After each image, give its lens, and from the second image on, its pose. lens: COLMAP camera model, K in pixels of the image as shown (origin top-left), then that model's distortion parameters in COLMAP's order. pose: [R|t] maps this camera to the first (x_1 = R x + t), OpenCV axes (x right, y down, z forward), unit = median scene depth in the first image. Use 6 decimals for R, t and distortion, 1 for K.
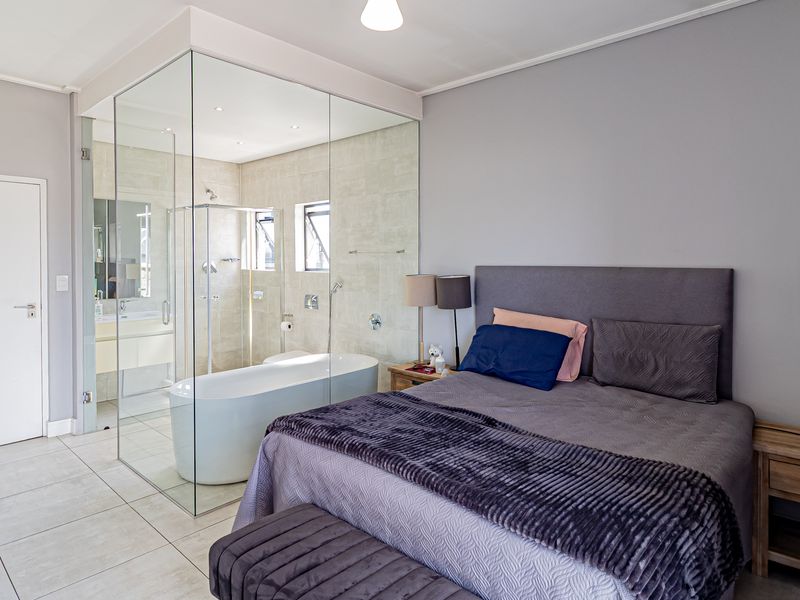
lens RADIAL K [[491.5, 0, 397.2], [0, 491.5, 265.9], [0, 0, 1]] dist [0.002411, 0.000823]
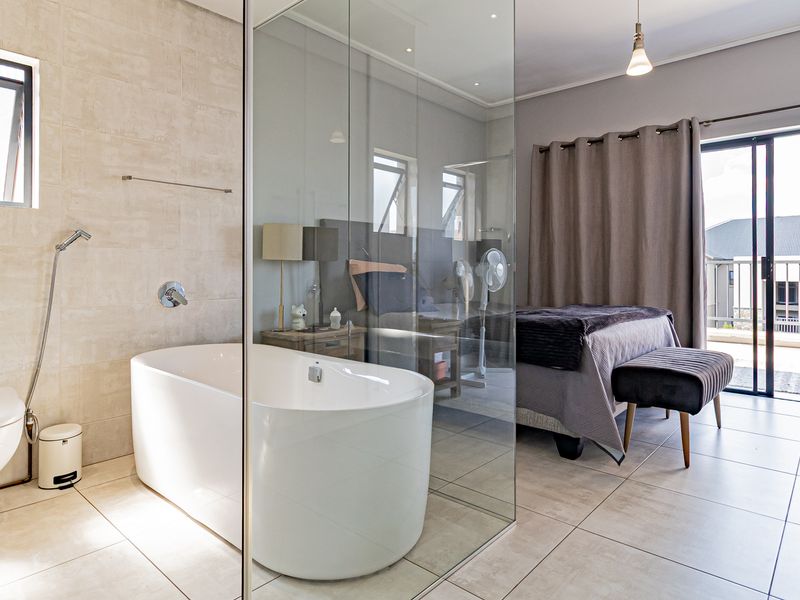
lens RADIAL K [[491.5, 0, 397.2], [0, 491.5, 265.9], [0, 0, 1]] dist [0.002411, 0.000823]
pose [[-0.010410, 0.002942, 0.999941, -0.701363], [0.013865, 0.999900, -0.002797, 0.084726], [-0.999850, 0.013835, -0.010449, 0.729573]]
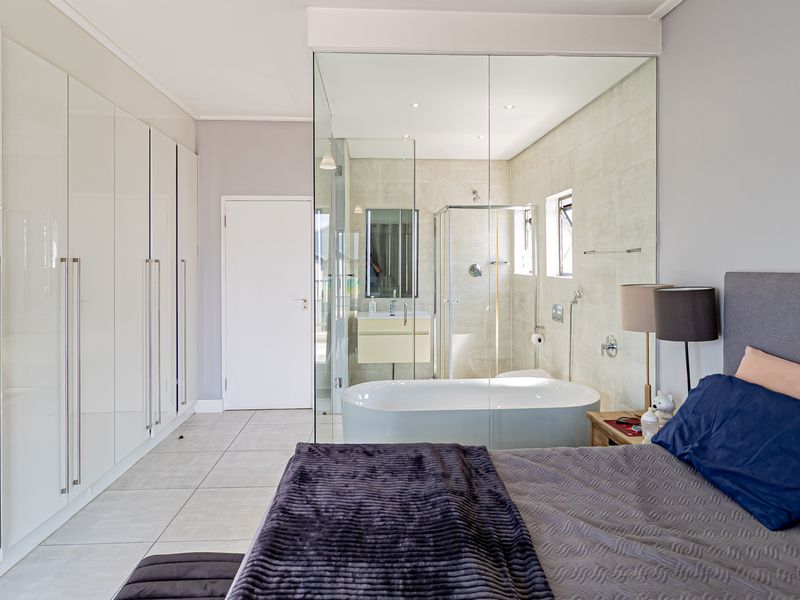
lens RADIAL K [[491.5, 0, 397.2], [0, 491.5, 265.9], [0, 0, 1]] dist [0.002411, 0.000823]
pose [[0.714301, 0.003785, -0.699829, 0.247032], [-0.008797, 0.999955, -0.003571, -0.001473], [0.699784, 0.008707, 0.714302, 0.252782]]
